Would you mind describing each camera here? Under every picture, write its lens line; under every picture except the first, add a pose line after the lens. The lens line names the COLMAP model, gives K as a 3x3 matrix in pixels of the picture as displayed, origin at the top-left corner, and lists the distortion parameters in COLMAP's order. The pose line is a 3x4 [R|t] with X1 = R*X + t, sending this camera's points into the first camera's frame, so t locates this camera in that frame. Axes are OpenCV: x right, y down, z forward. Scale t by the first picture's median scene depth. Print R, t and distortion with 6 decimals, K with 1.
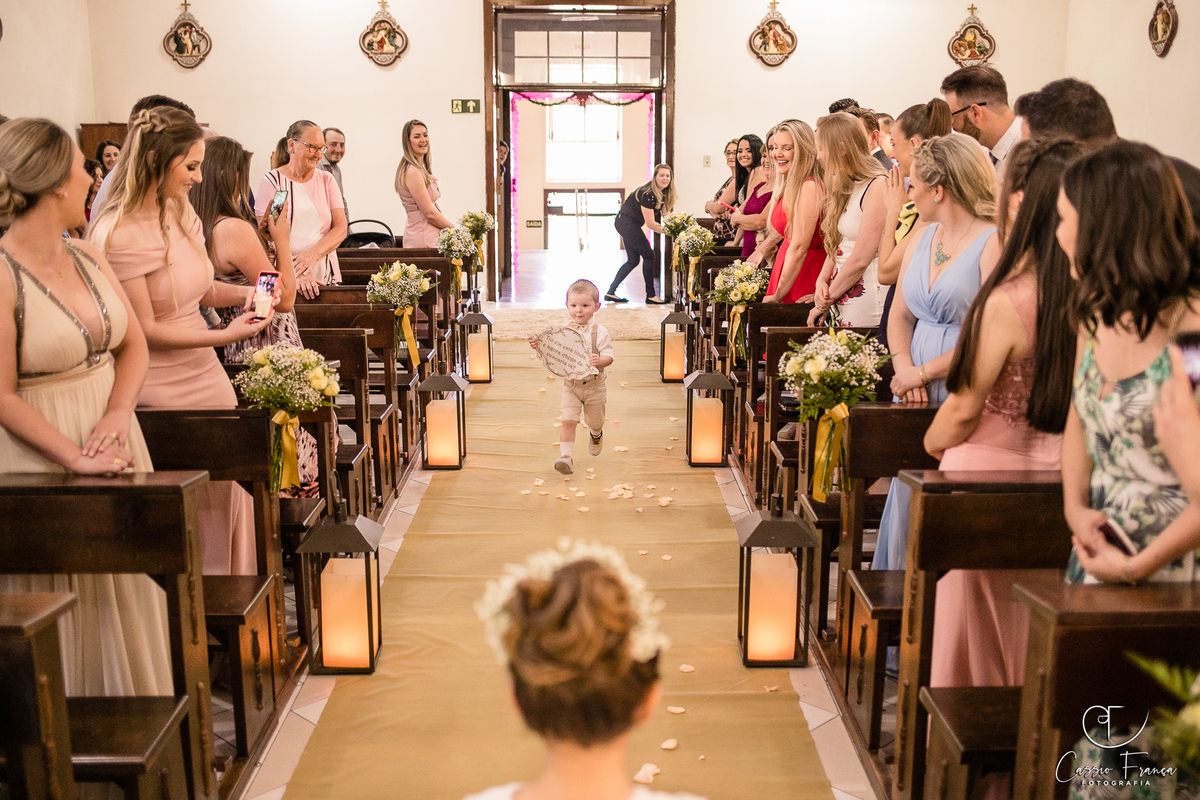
lens RADIAL K [[1209.9, 0, 616.2], [0, 1209.9, 415.3], [0, 0, 1]] dist [-0.066070, 0.048253]
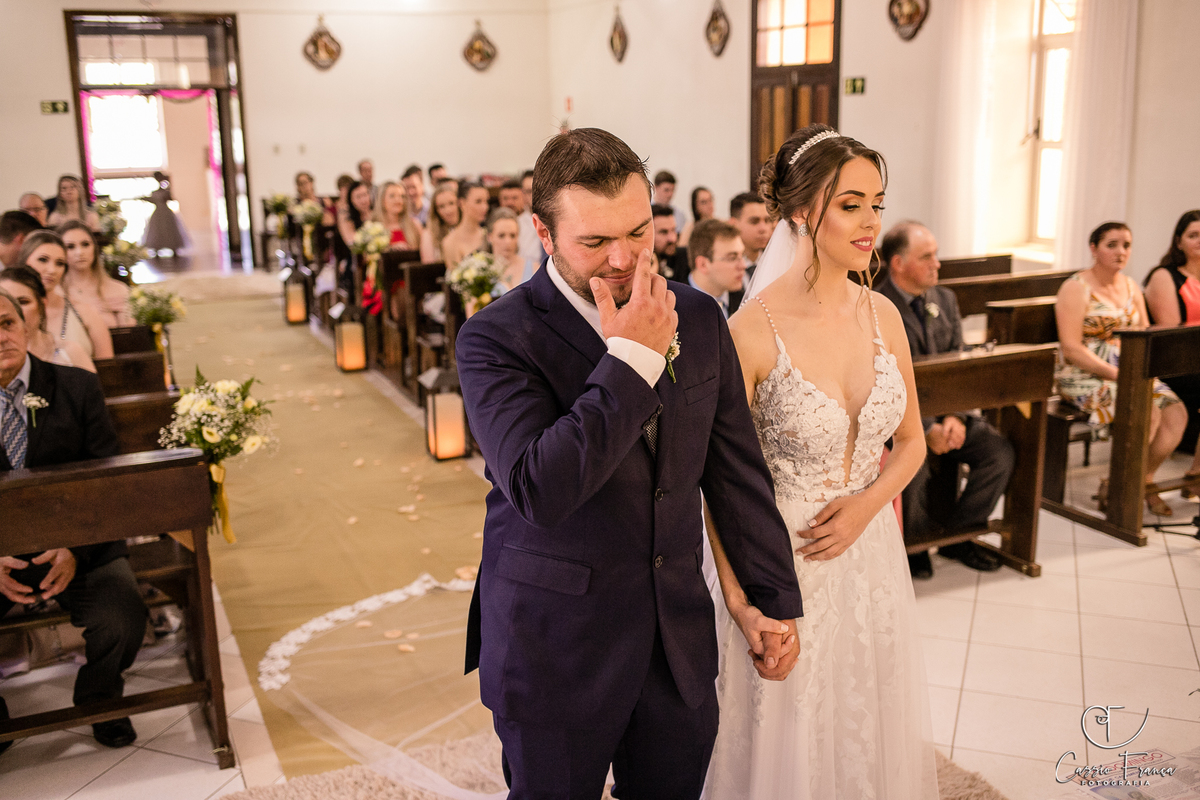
lens RADIAL K [[1157.2, 0, 597.7], [0, 1157.2, 383.2], [0, 0, 1]] dist [-0.062007, 0.044531]
pose [[0.919175, -0.103532, 0.379998, -0.090994], [0.102371, 0.994473, 0.023322, 0.027548], [-0.380312, 0.017464, 0.924693, -0.178637]]
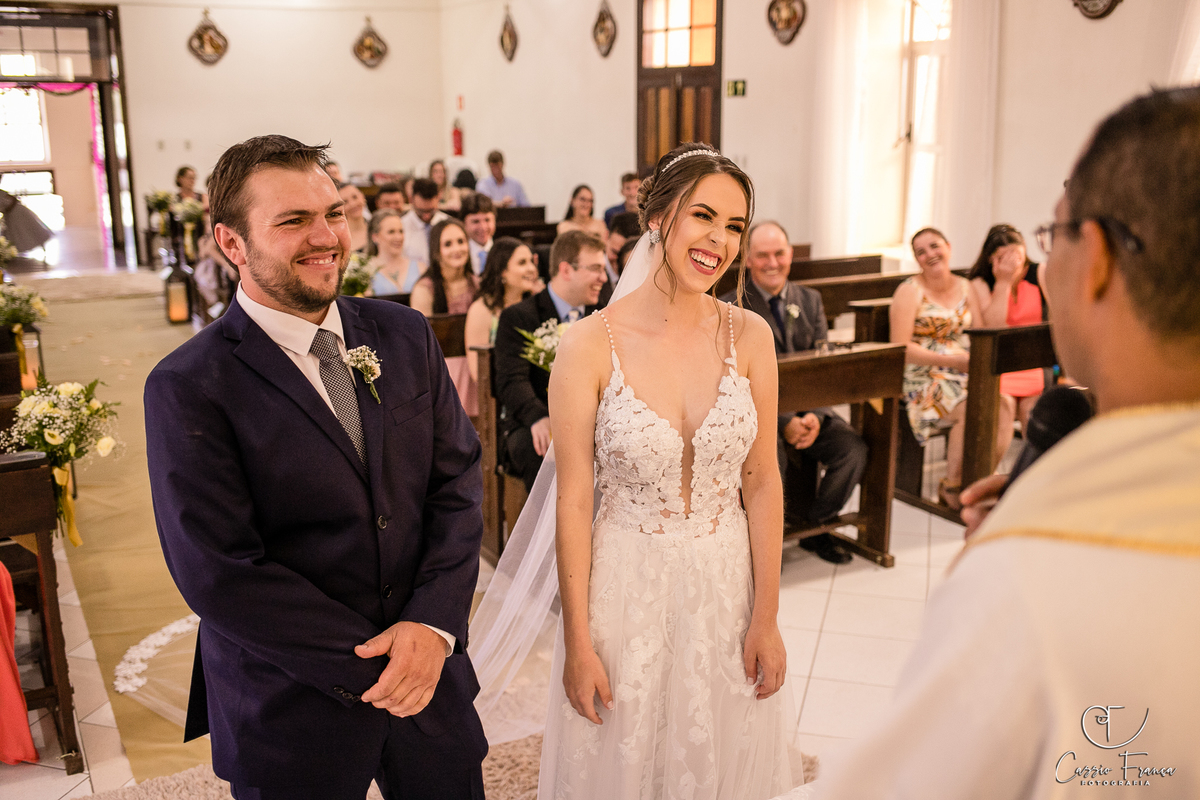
lens RADIAL K [[1157.2, 0, 597.7], [0, 1157.2, 383.2], [0, 0, 1]] dist [-0.062007, 0.044531]
pose [[0.884684, -0.109360, 0.453182, -0.080846], [0.105493, 0.993842, 0.033891, 0.028338], [-0.454098, 0.017825, 0.890774, -0.189031]]
